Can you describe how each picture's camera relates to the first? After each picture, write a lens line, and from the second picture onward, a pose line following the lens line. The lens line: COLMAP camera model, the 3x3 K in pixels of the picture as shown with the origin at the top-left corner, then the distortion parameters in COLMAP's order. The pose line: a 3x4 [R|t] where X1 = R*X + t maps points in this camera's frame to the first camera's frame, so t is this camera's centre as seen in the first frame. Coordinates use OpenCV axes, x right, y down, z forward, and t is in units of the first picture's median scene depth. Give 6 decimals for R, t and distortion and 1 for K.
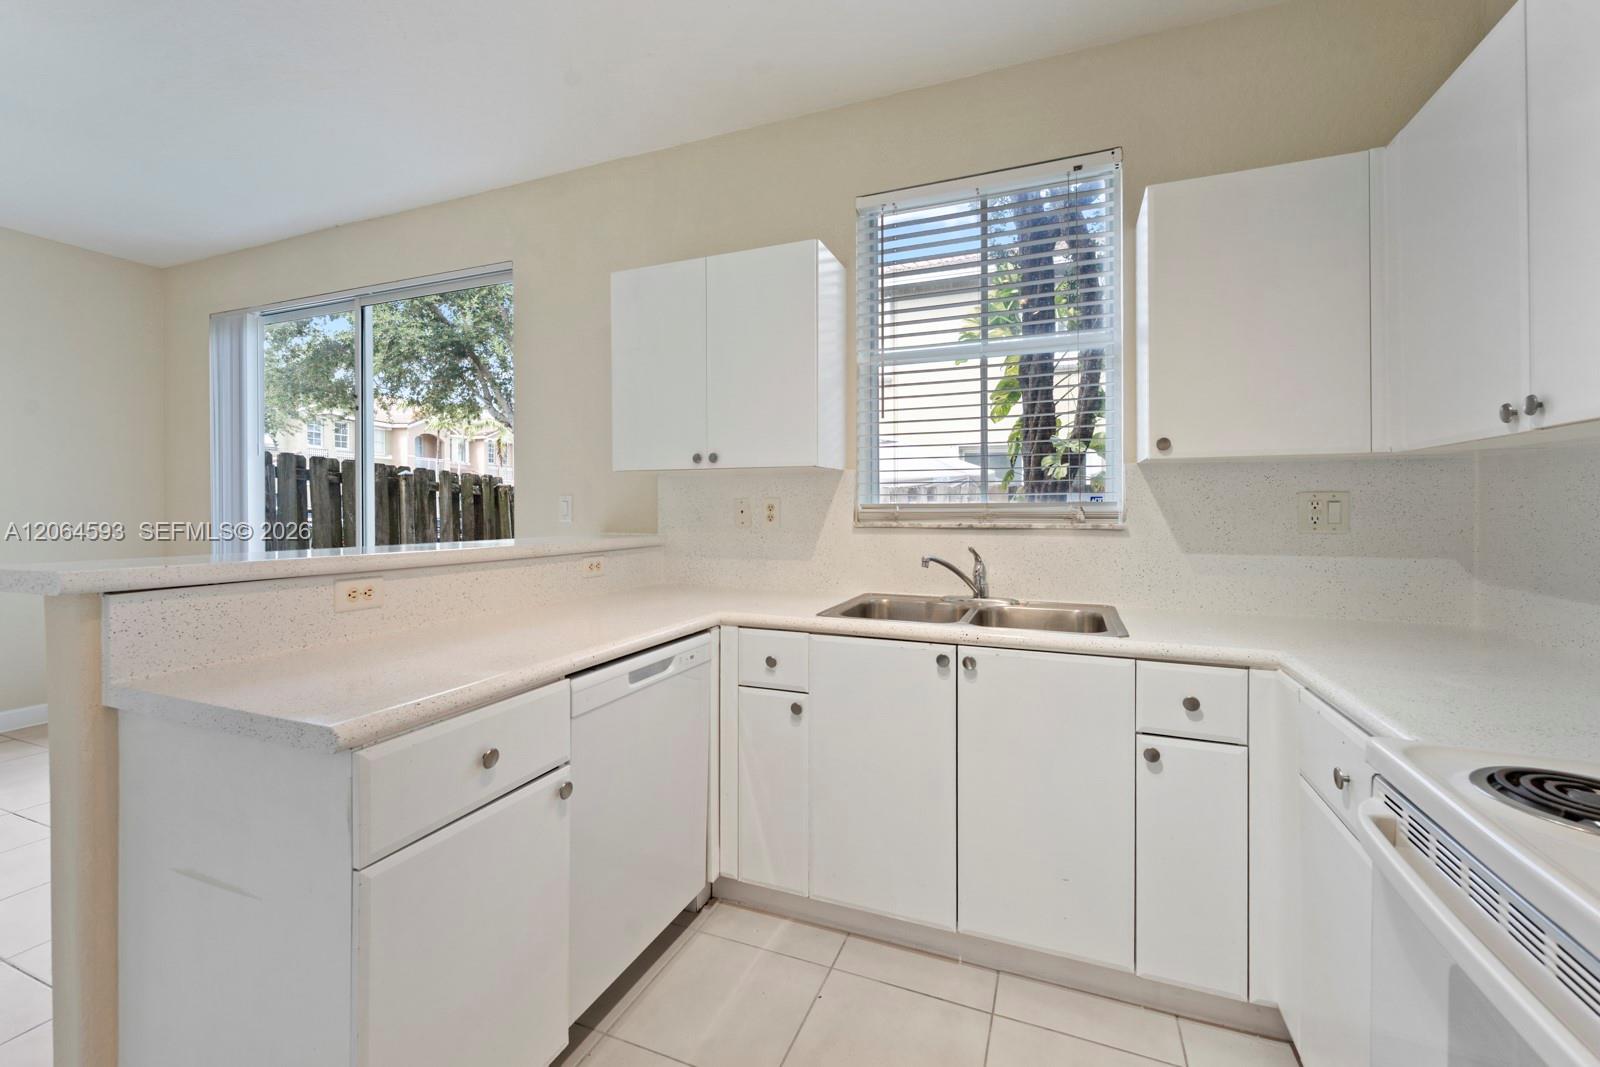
lens RADIAL K [[662.1, 0, 790.5], [0, 662.1, 511.0], [0, 0, 1]] dist [0.000039, -0.000106]
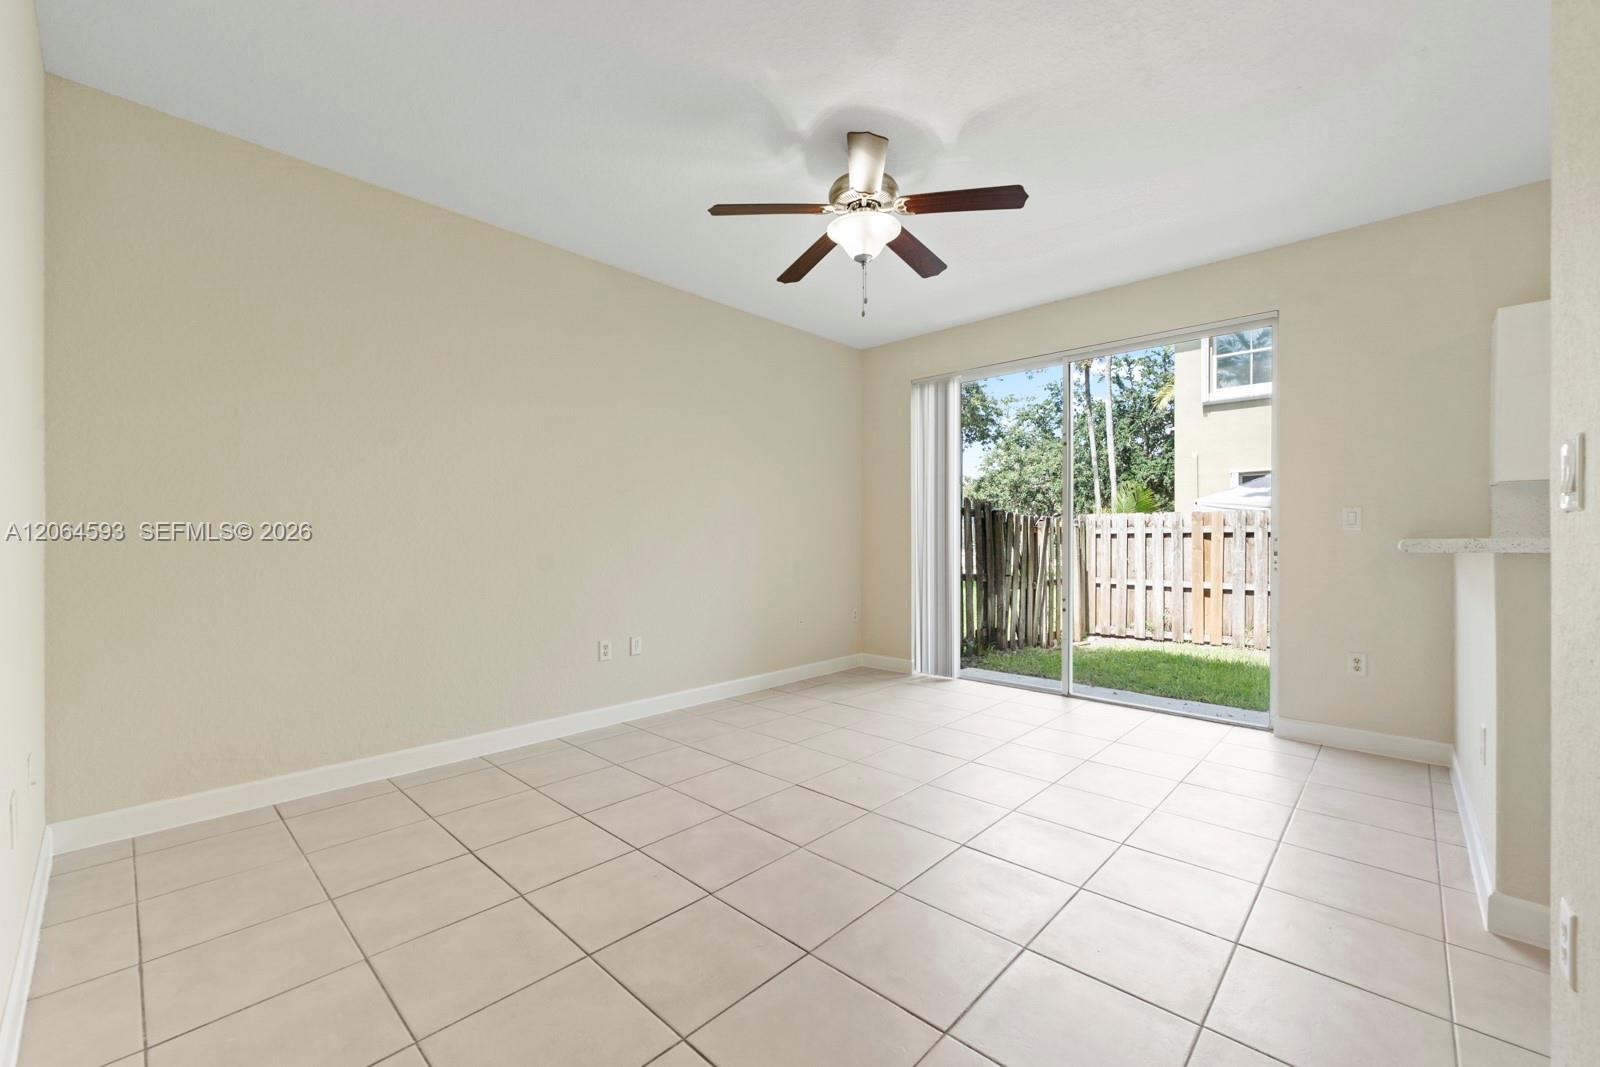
lens RADIAL K [[647.9, 0, 788.8], [0, 647.9, 539.2], [0, 0, 1]] dist [-0.003159, -0.000362]
pose [[0.931239, 0.000377, -0.364410, -0.672082], [-0.001083, 0.999998, -0.001733, 0.028485], [0.364408, 0.002009, 0.931237, -0.326535]]
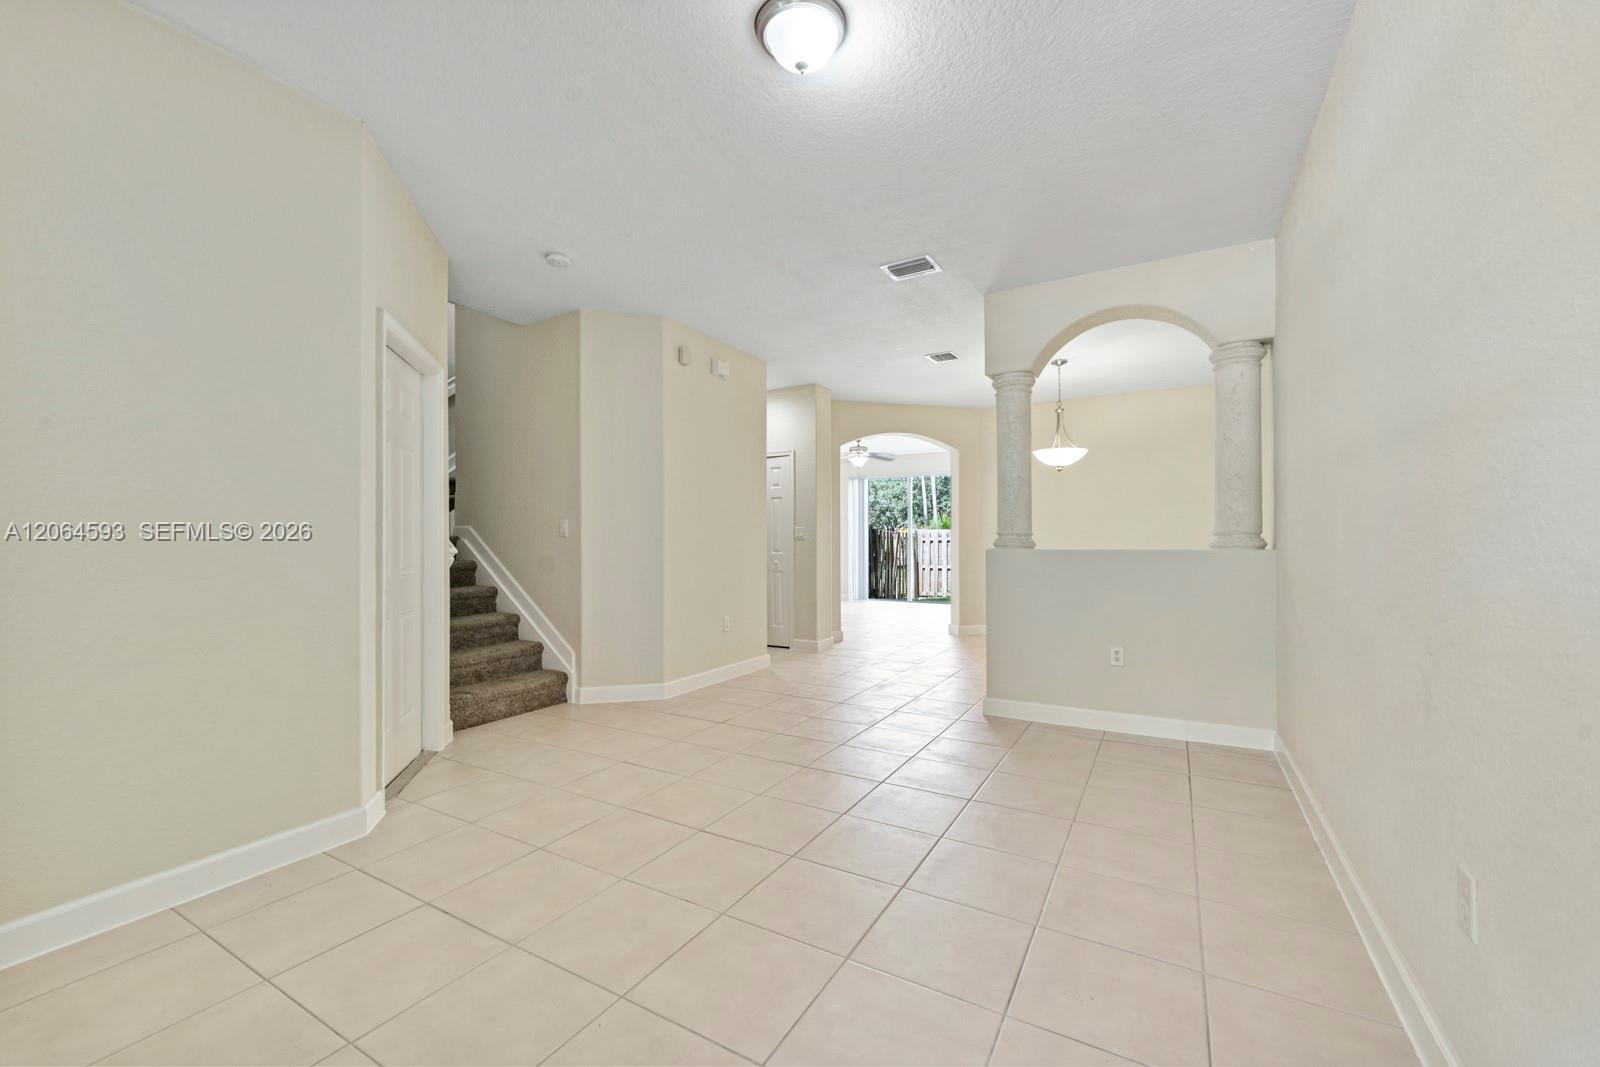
lens RADIAL K [[643.1, 0, 796.3], [0, 643.1, 528.9], [0, 0, 1]] dist [-0.002608, -0.000297]
pose [[0.991233, -0.001475, -0.132118, -0.764399], [-0.001864, 0.999682, -0.025145, 0.034591], [0.132113, 0.025171, 0.990915, -2.231621]]
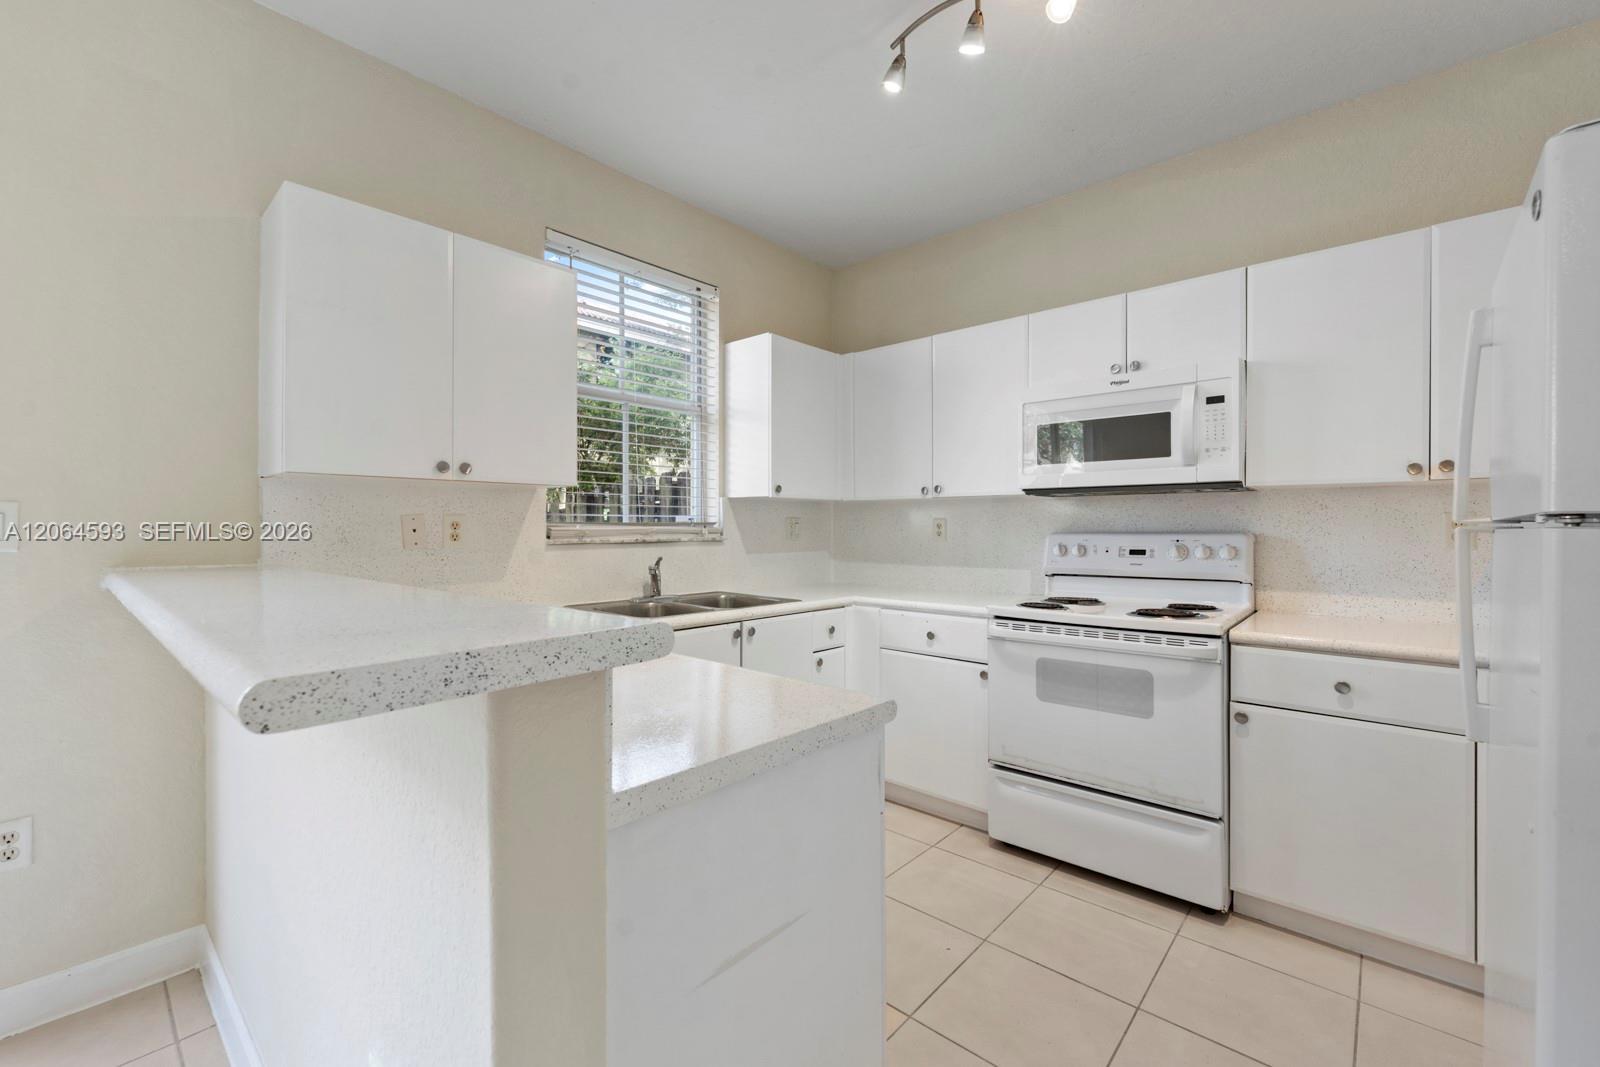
lens RADIAL K [[658.2, 0, 789.9], [0, 658.2, 528.9], [0, 0, 1]] dist [-0.000050, -0.000131]
pose [[0.342436, -0.003405, 0.939535, -0.485393], [0.002300, 0.999993, 0.002786, -0.001308], [-0.939538, 0.001207, 0.342441, 0.188357]]
